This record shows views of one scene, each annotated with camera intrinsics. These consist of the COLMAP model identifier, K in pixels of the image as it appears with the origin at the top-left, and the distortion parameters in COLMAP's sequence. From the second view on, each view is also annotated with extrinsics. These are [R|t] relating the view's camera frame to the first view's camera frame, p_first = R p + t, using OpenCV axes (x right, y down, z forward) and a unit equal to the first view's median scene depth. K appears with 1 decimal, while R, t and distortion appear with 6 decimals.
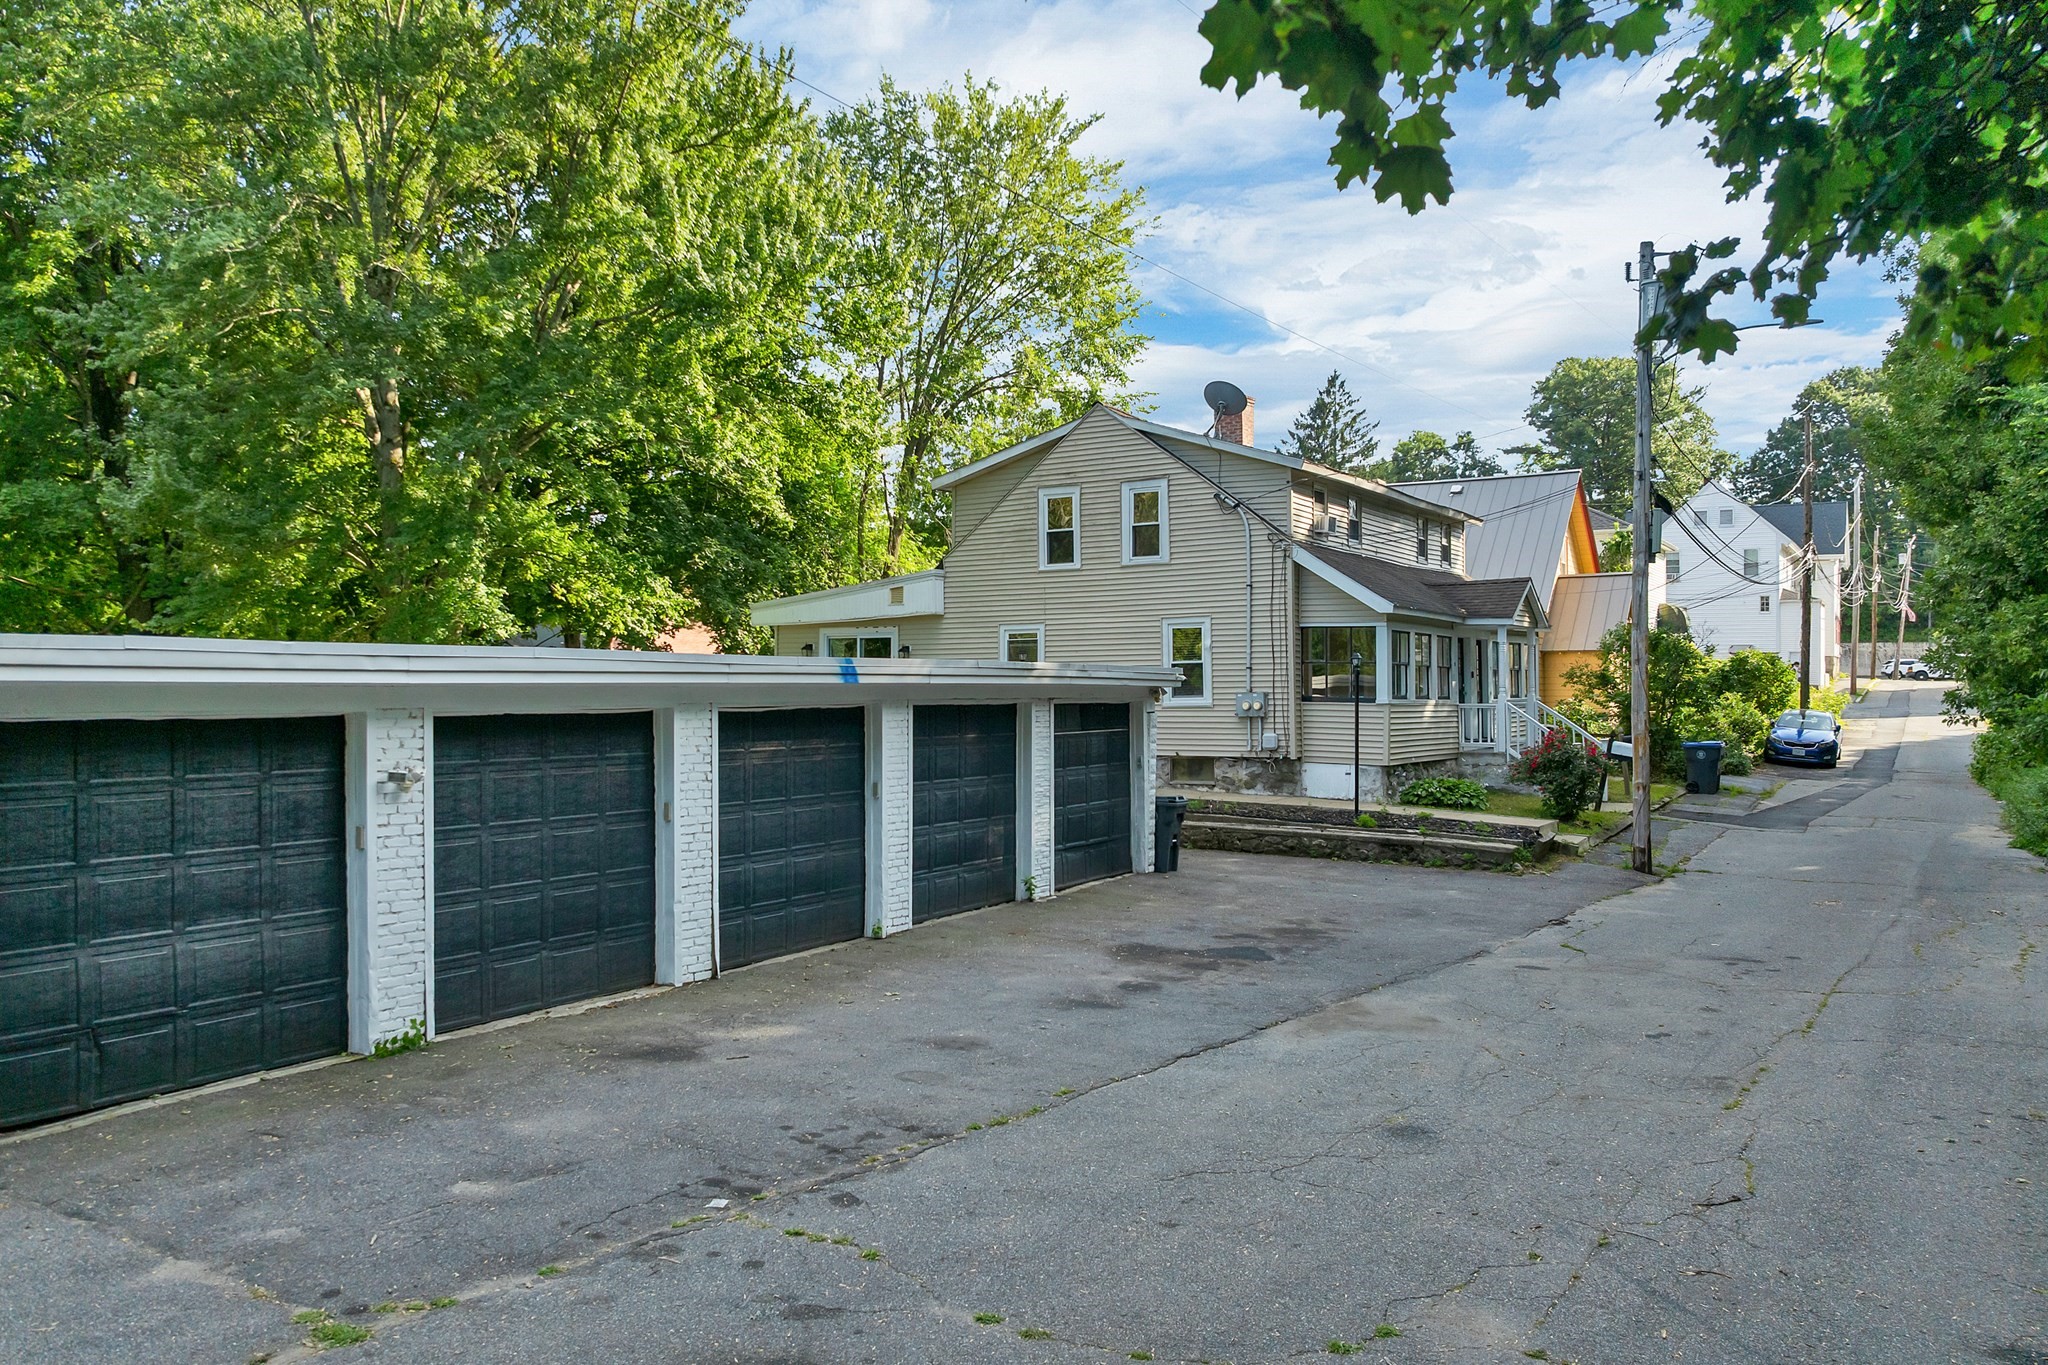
lens RADIAL K [[1509.3, 0, 1035.7], [0, 1509.3, 680.8], [0, 0, 1]] dist [-0.025142, -0.020203]
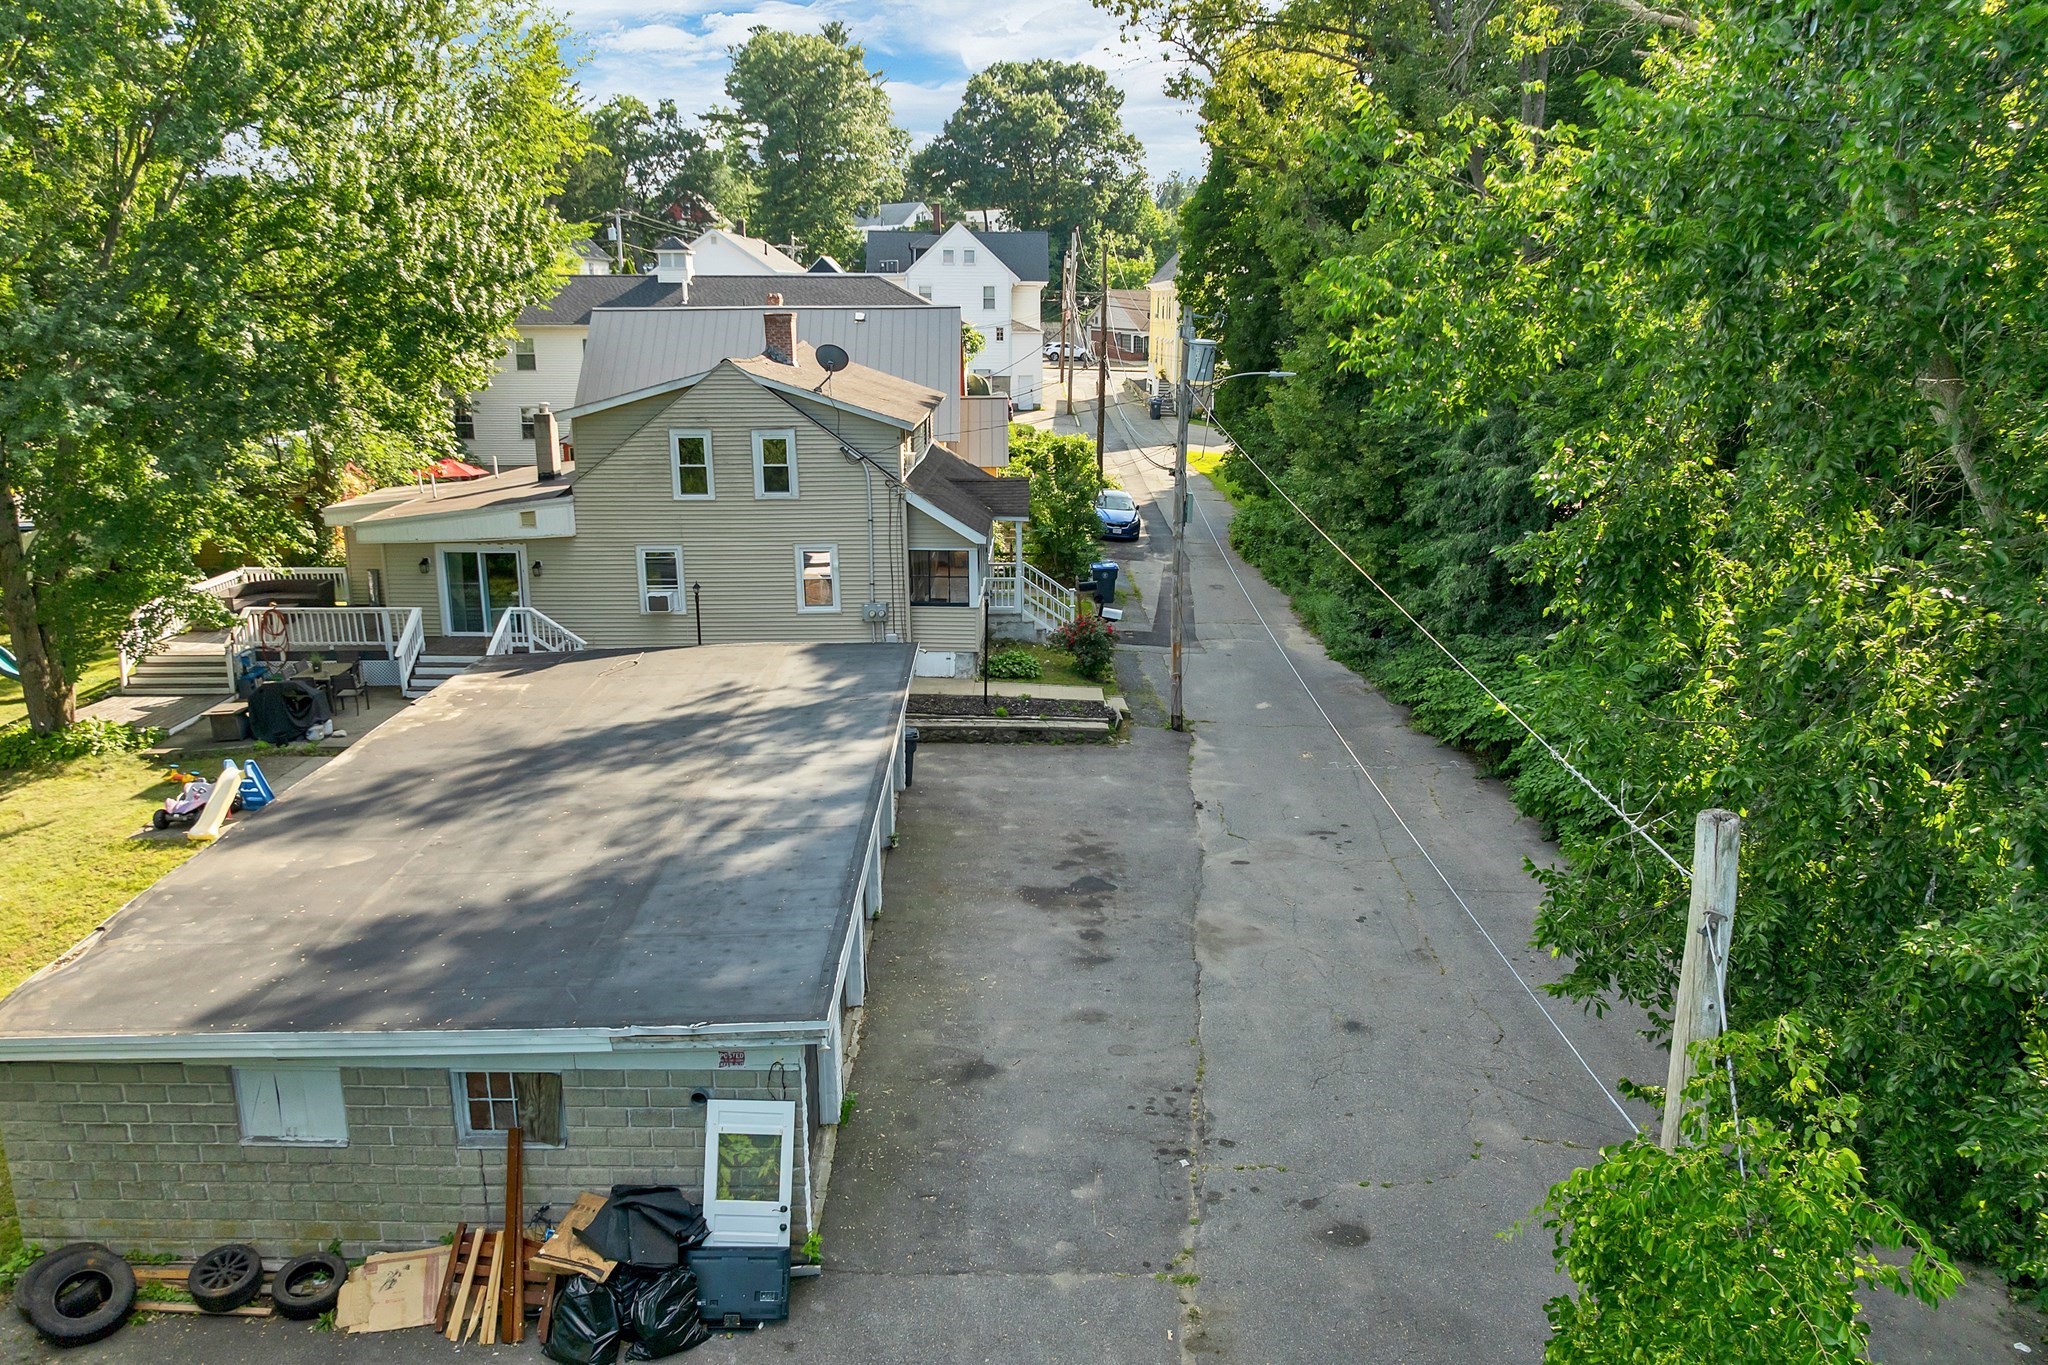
lens RADIAL K [[1509.3, 0, 1035.7], [0, 1509.3, 680.8], [0, 0, 1]] dist [-0.025142, -0.020203]
pose [[0.845728, -0.131990, 0.517033, -0.410585], [-0.003117, 0.967688, 0.252133, -0.249505], [-0.533606, -0.214847, 0.817989, -0.143018]]
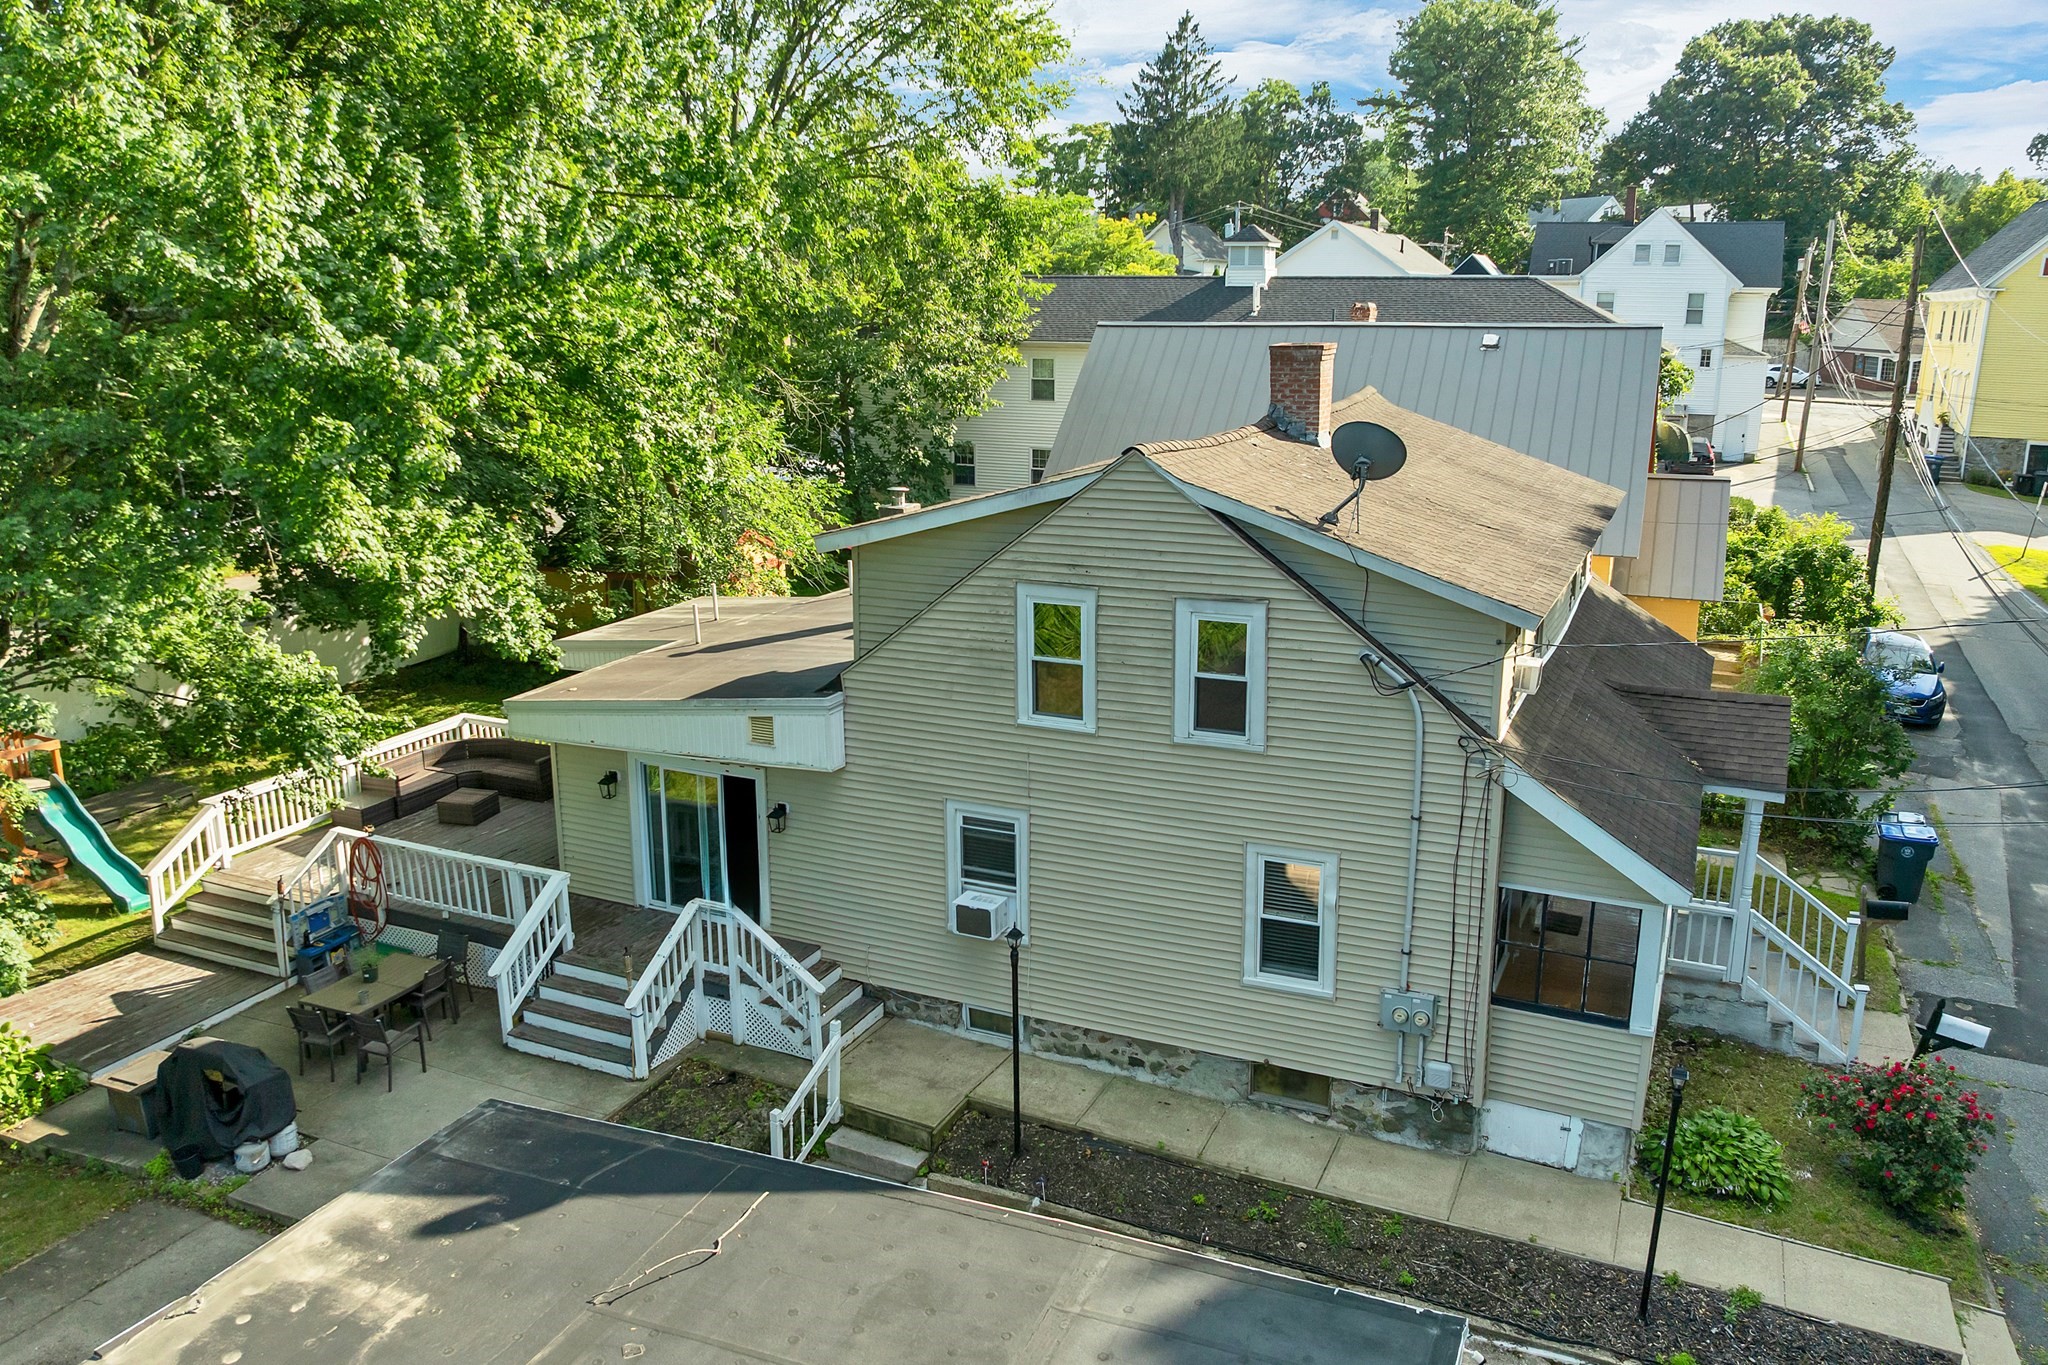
lens RADIAL K [[1509.3, 0, 1035.7], [0, 1509.3, 680.8], [0, 0, 1]] dist [-0.025142, -0.020203]
pose [[0.990412, -0.033025, 0.134138, -0.073243], [-0.001580, 0.968232, 0.250047, -0.250722], [-0.138134, -0.247862, 0.958897, 0.482044]]
